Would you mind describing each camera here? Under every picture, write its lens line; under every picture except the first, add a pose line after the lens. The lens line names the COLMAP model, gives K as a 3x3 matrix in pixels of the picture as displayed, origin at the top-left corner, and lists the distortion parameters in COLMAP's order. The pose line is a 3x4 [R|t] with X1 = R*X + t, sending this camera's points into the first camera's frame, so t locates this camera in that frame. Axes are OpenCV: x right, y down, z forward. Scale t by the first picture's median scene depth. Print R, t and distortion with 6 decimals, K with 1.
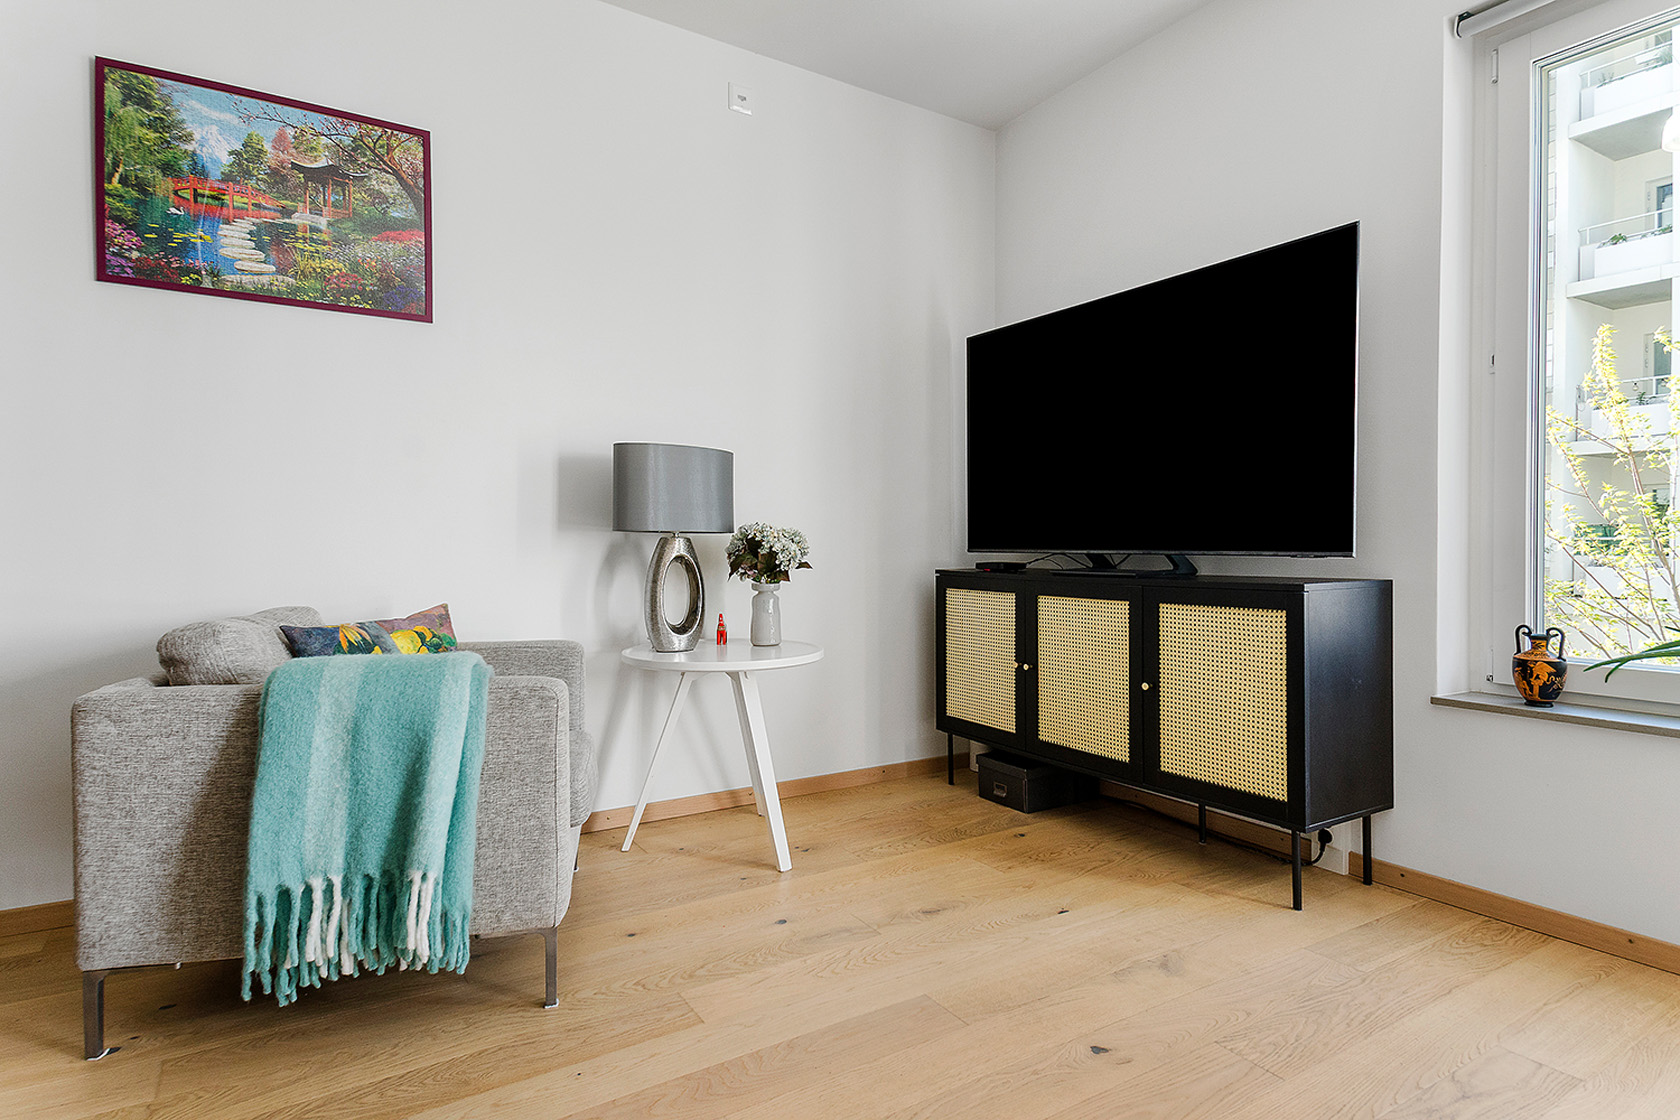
lens RADIAL K [[904.3, 0, 840.0], [0, 904.3, 560.0], [0, 0, 1]] dist [0.056561, -0.029164]
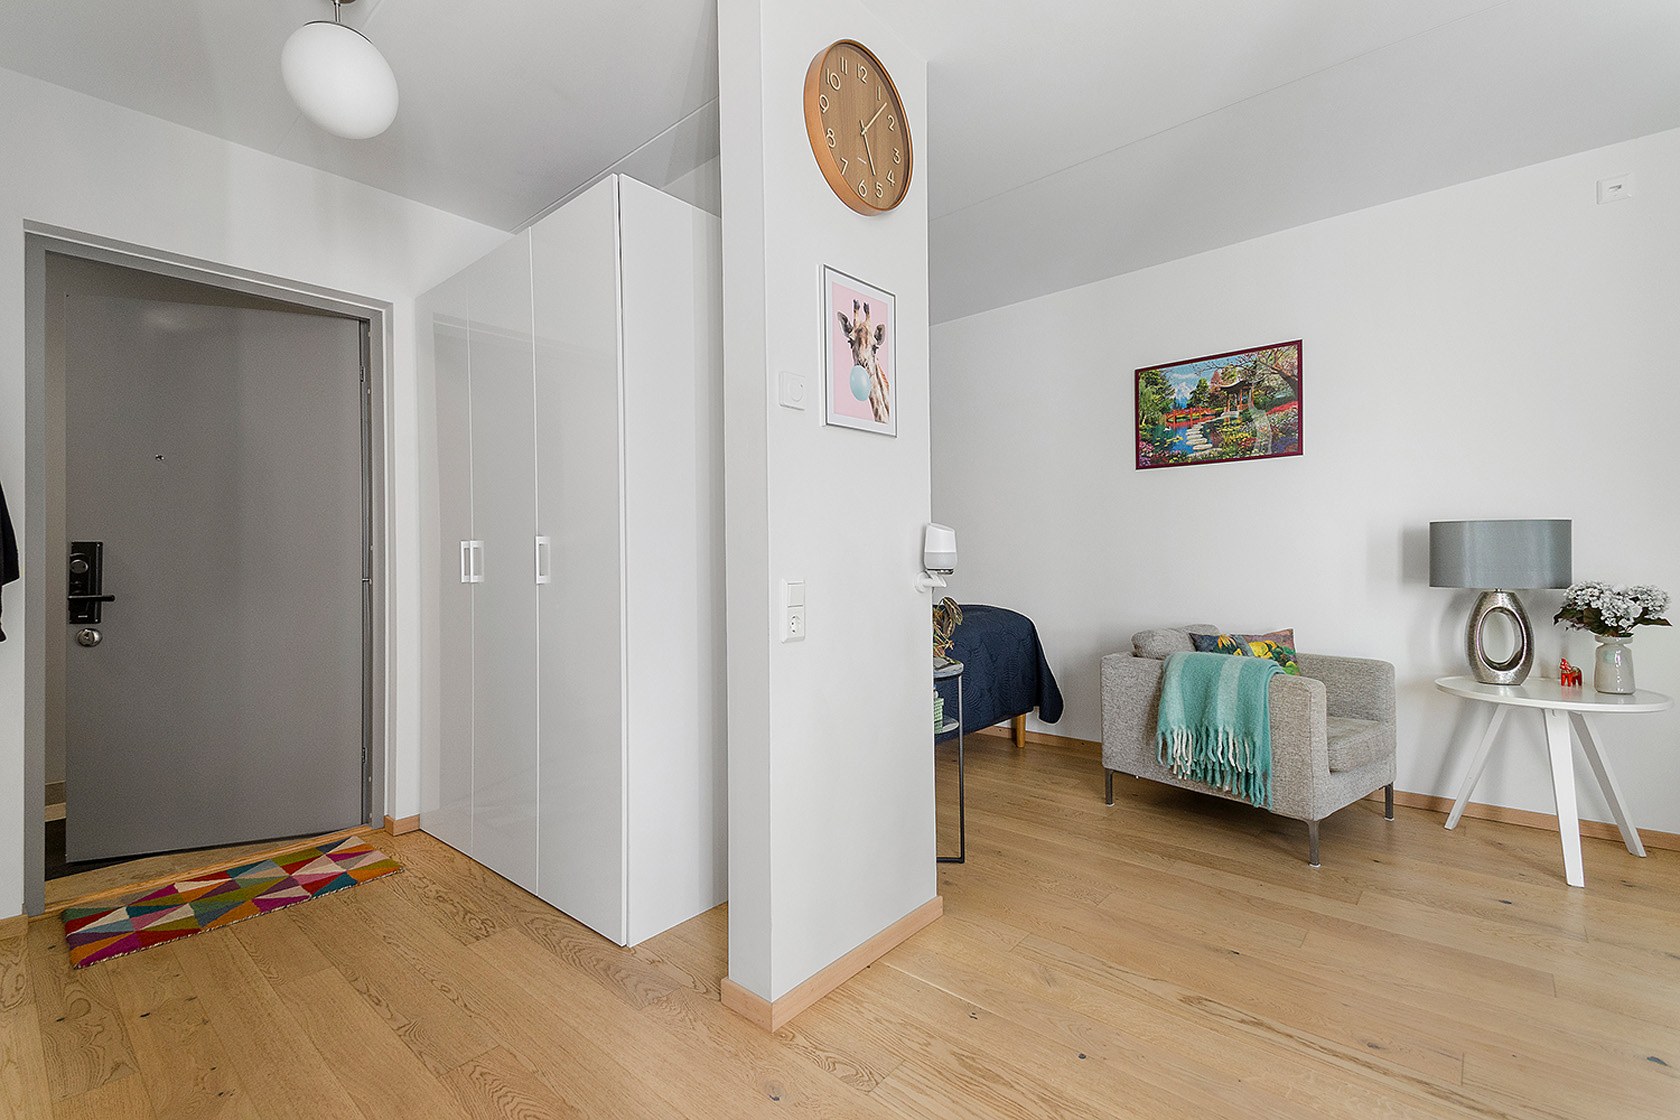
lens RADIAL K [[734.2, 0, 794.6], [0, 734.2, 562.3], [0, 0, 1]] dist [0.002453, 0.000206]
pose [[0.259379, 0.000855, -0.965775, 0.623952], [-0.003646, 0.999993, -0.000094, -0.071842], [0.965769, 0.003546, 0.259380, -0.220290]]
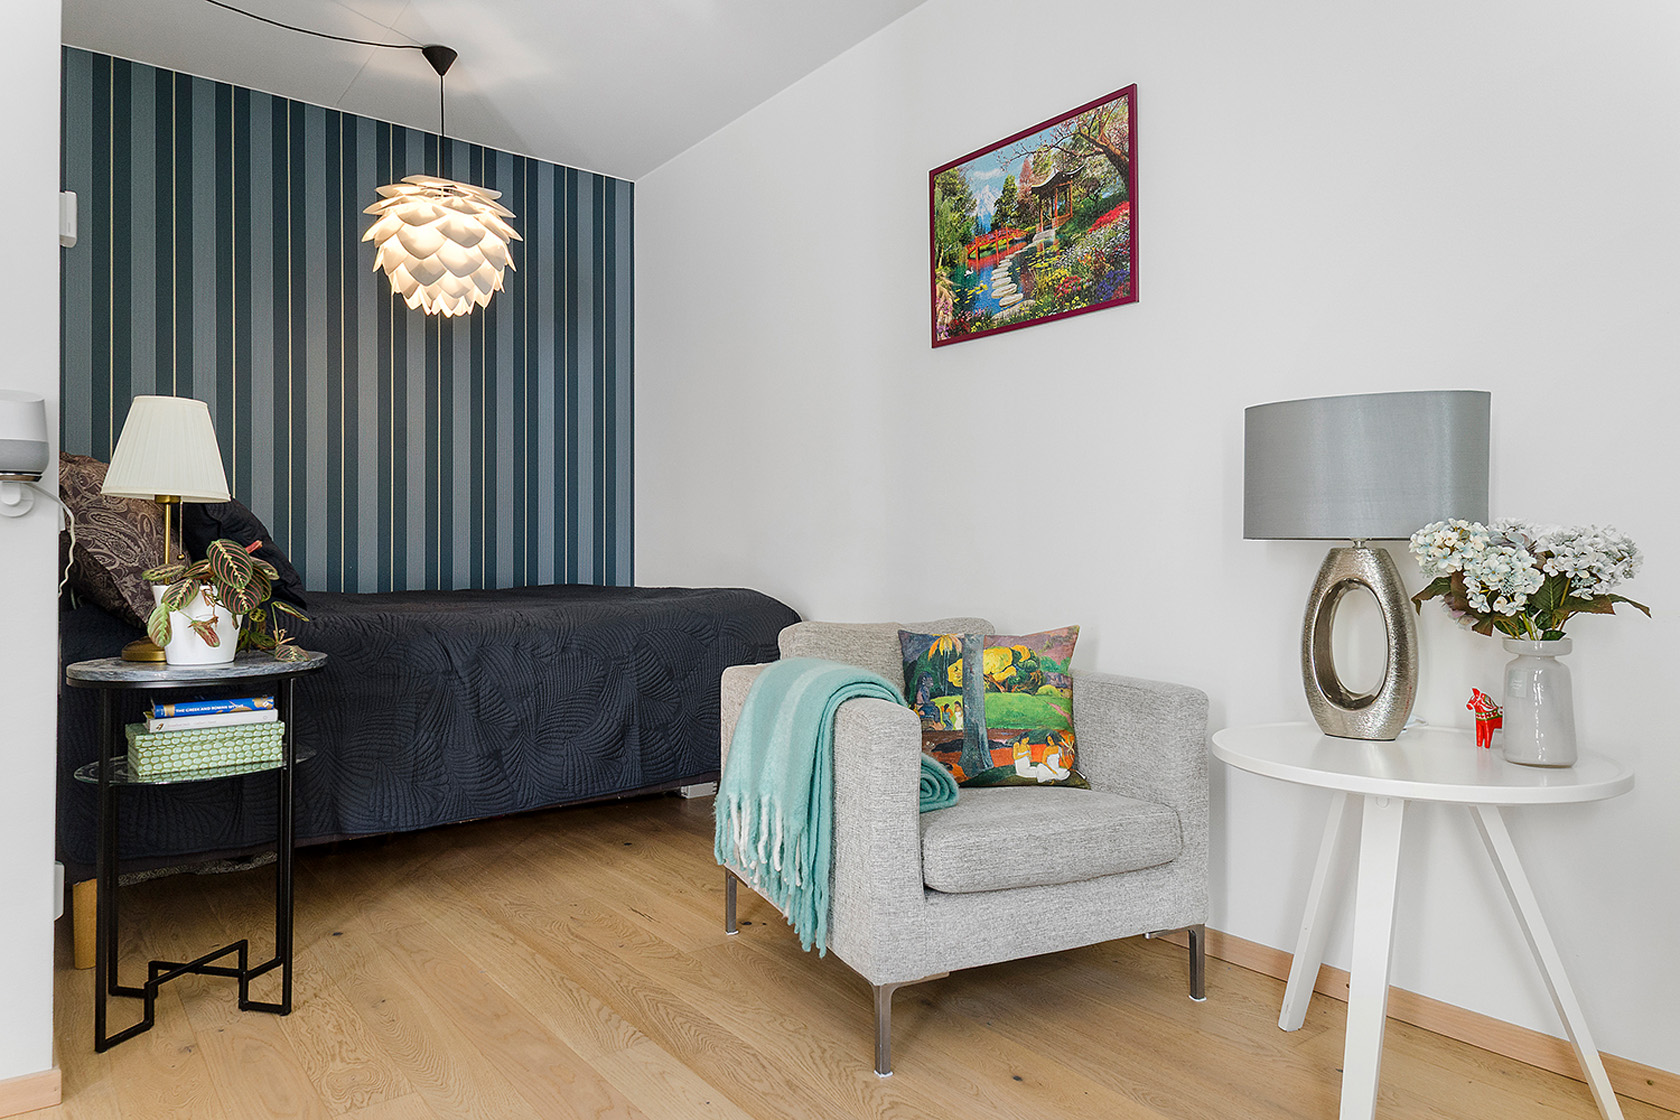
lens RADIAL K [[1066.2, 0, 840.0], [0, 1066.2, 560.0], [0, 0, 1]] dist [0.002969, 0.000473]
pose [[0.096456, 0.003625, -0.995331, 0.571473], [-0.012979, 0.999913, 0.002384, -0.016195], [0.995253, 0.012688, 0.096494, 0.680525]]
